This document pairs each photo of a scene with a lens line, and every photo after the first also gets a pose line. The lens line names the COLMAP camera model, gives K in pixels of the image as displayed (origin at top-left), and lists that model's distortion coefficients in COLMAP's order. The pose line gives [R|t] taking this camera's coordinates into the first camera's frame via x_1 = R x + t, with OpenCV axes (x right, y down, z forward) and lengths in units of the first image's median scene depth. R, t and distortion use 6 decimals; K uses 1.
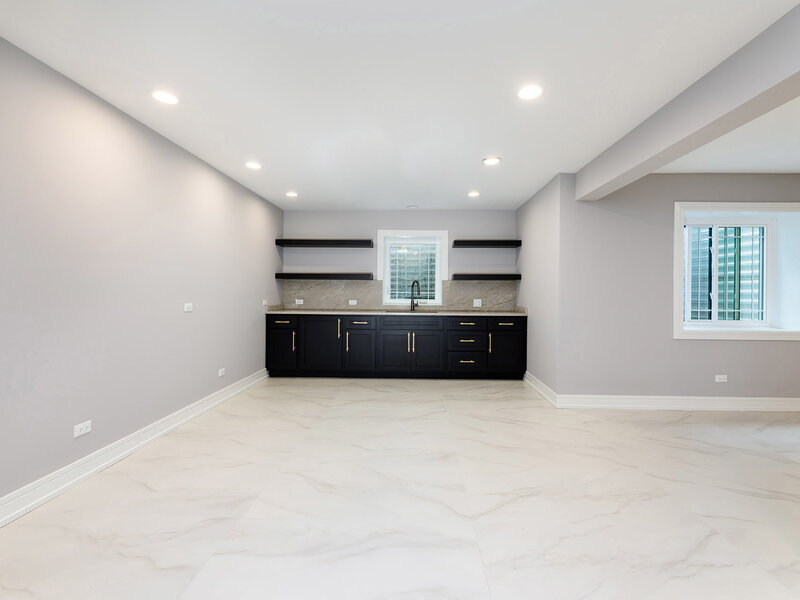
lens RADIAL K [[364.6, 0, 405.9], [0, 364.6, 293.3], [0, 0, 1]] dist [-0.002070, -0.000162]
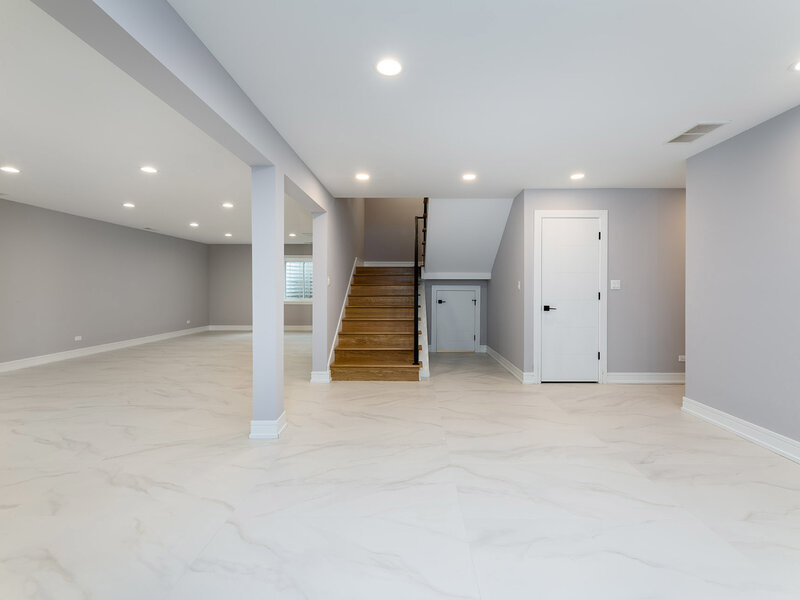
lens RADIAL K [[364.6, 0, 405.9], [0, 364.6, 293.3], [0, 0, 1]] dist [-0.002070, -0.000162]
pose [[-0.999241, -0.007324, -0.038260, 0.151076], [-0.007899, 0.999858, 0.014887, -0.000003], [0.038145, 0.015178, -0.999157, 0.869170]]
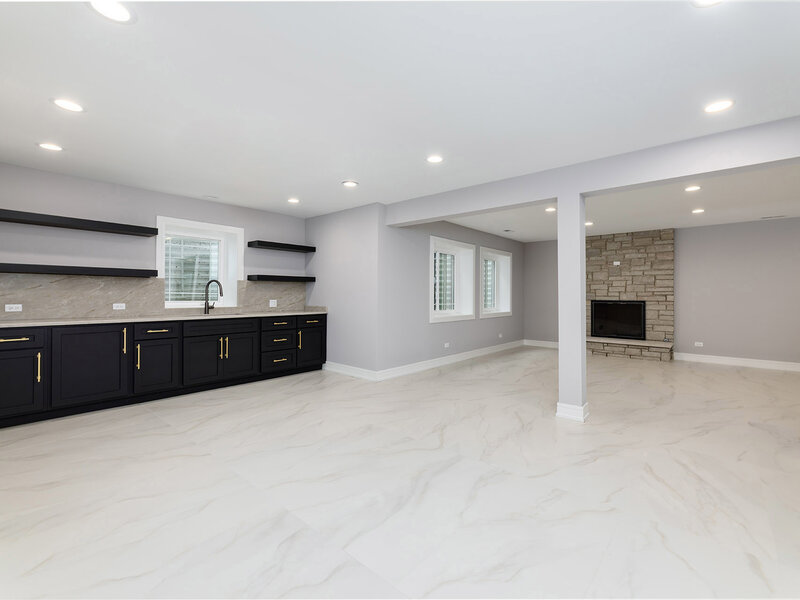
lens RADIAL K [[364.6, 0, 405.9], [0, 364.6, 293.3], [0, 0, 1]] dist [-0.002070, -0.000162]
pose [[0.631227, 0.000289, 0.775598, -0.400584], [0.002151, 0.999995, -0.002123, 0.000611], [-0.775595, 0.003009, 0.631224, 0.071365]]
